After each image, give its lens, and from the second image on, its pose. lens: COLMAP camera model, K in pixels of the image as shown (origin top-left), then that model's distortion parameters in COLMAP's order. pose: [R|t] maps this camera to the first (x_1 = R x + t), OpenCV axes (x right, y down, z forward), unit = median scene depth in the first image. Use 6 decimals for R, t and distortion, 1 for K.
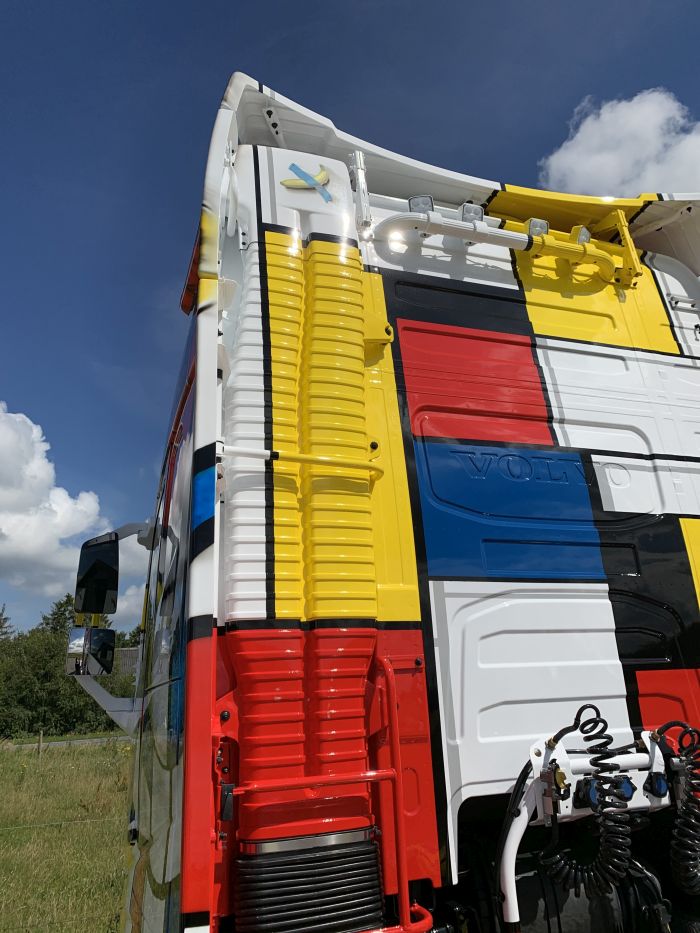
lens RADIAL K [[705.7, 0, 353.9], [0, 705.7, 450.9], [0, 0, 1]] dist [0.040558, -0.005666]
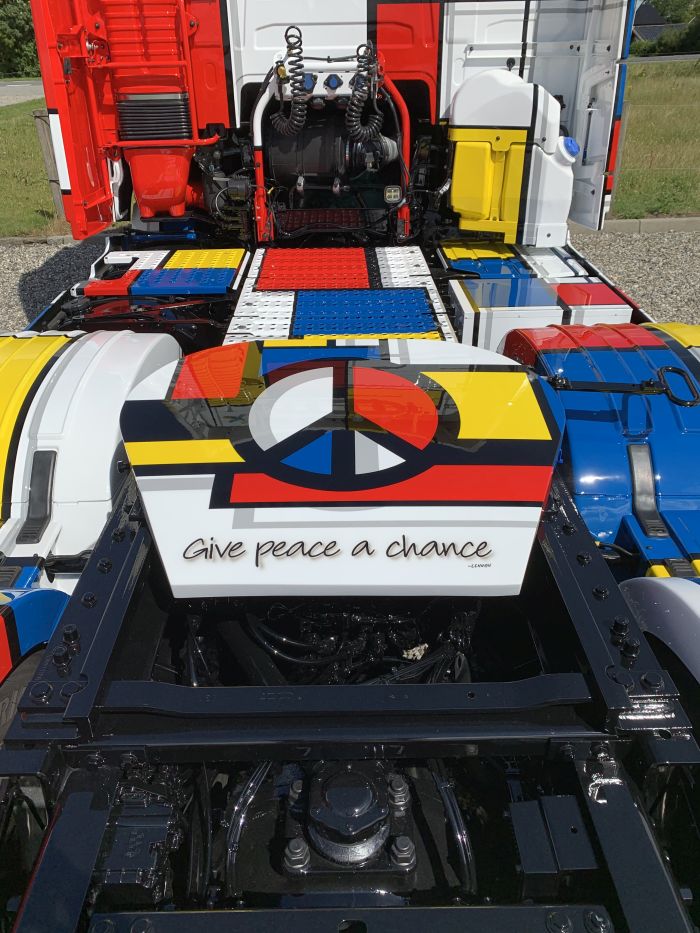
lens RADIAL K [[727.4, 0, 350.0], [0, 727.4, 466.5], [0, 0, 1]] dist [-0.002062, 0.002355]
pose [[0.938217, 0.204126, -0.279430, 0.937333], [0.083868, 0.649289, 0.755904, -0.200902], [0.335730, -0.732637, 0.592054, -0.576143]]
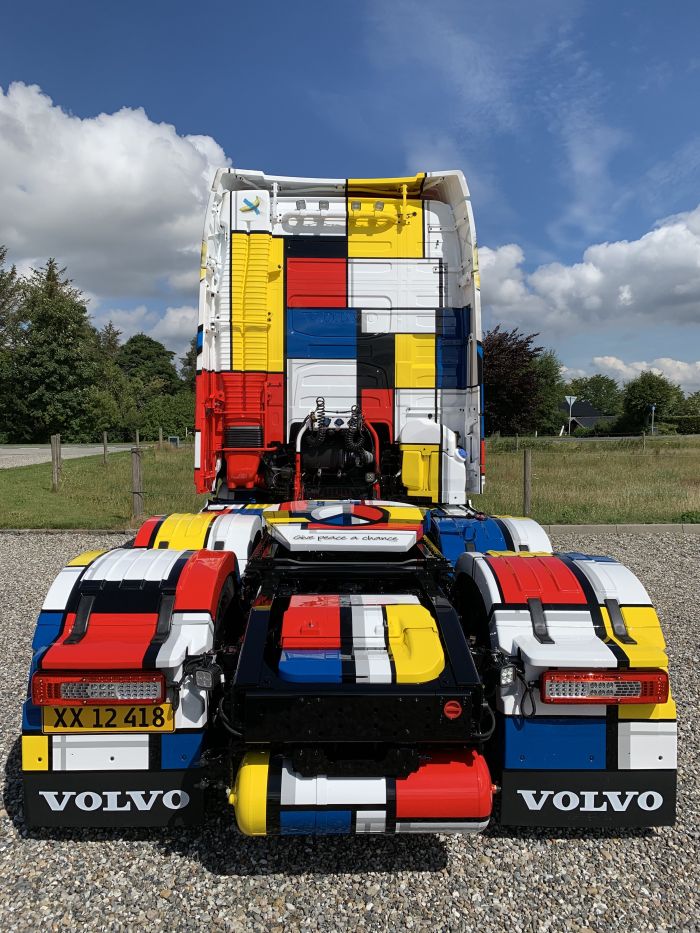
lens RADIAL K [[705.7, 0, 353.9], [0, 705.7, 450.9], [0, 0, 1]] dist [0.040558, -0.005666]
pose [[0.942997, 0.065222, -0.326347, 1.313519], [0.060625, 0.930535, 0.361150, -0.499521], [0.327232, -0.360349, 0.873538, -1.619719]]
